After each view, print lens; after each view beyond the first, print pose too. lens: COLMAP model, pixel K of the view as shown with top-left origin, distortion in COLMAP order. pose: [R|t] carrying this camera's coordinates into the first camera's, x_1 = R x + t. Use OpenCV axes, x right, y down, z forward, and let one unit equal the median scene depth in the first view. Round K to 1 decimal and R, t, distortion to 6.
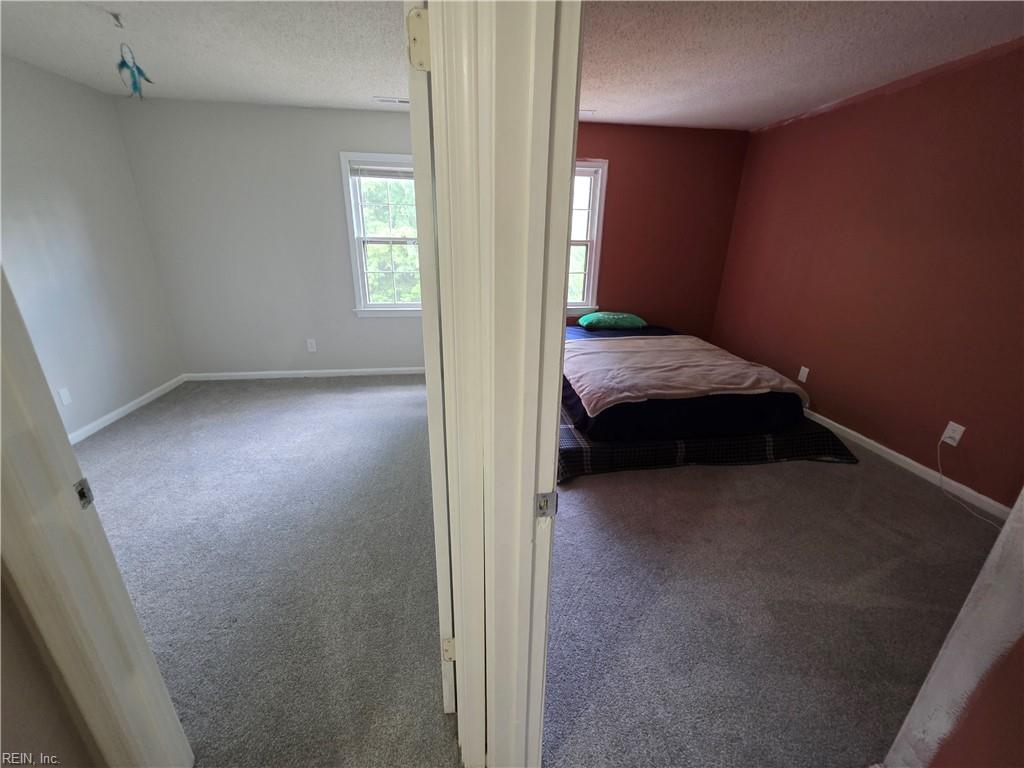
lens RADIAL K [[409.9, 0, 512.8], [0, 409.9, 381.7], [0, 0, 1]] dist [-0.004576, 0.001281]
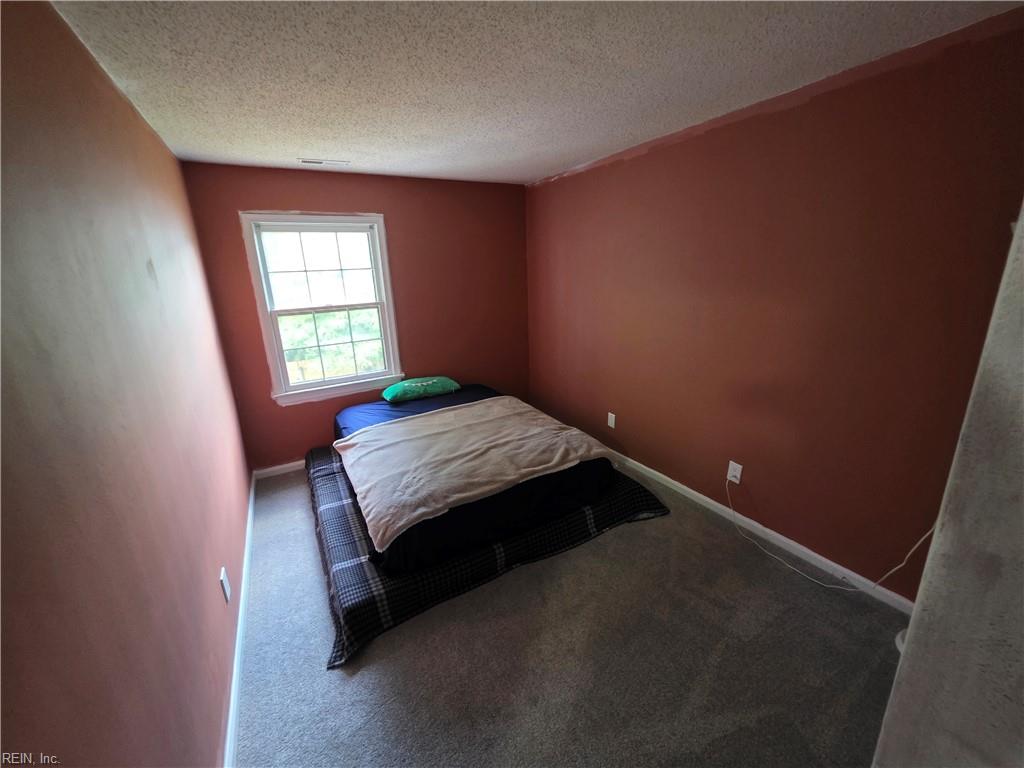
lens RADIAL K [[409.9, 0, 515.8], [0, 409.9, 383.1], [0, 0, 1]] dist [-0.004576, 0.001281]
pose [[0.924299, -0.150847, 0.350596, 0.129287], [0.175316, 0.983742, -0.038933, -0.094726], [-0.339023, 0.097451, 0.935717, 0.105603]]
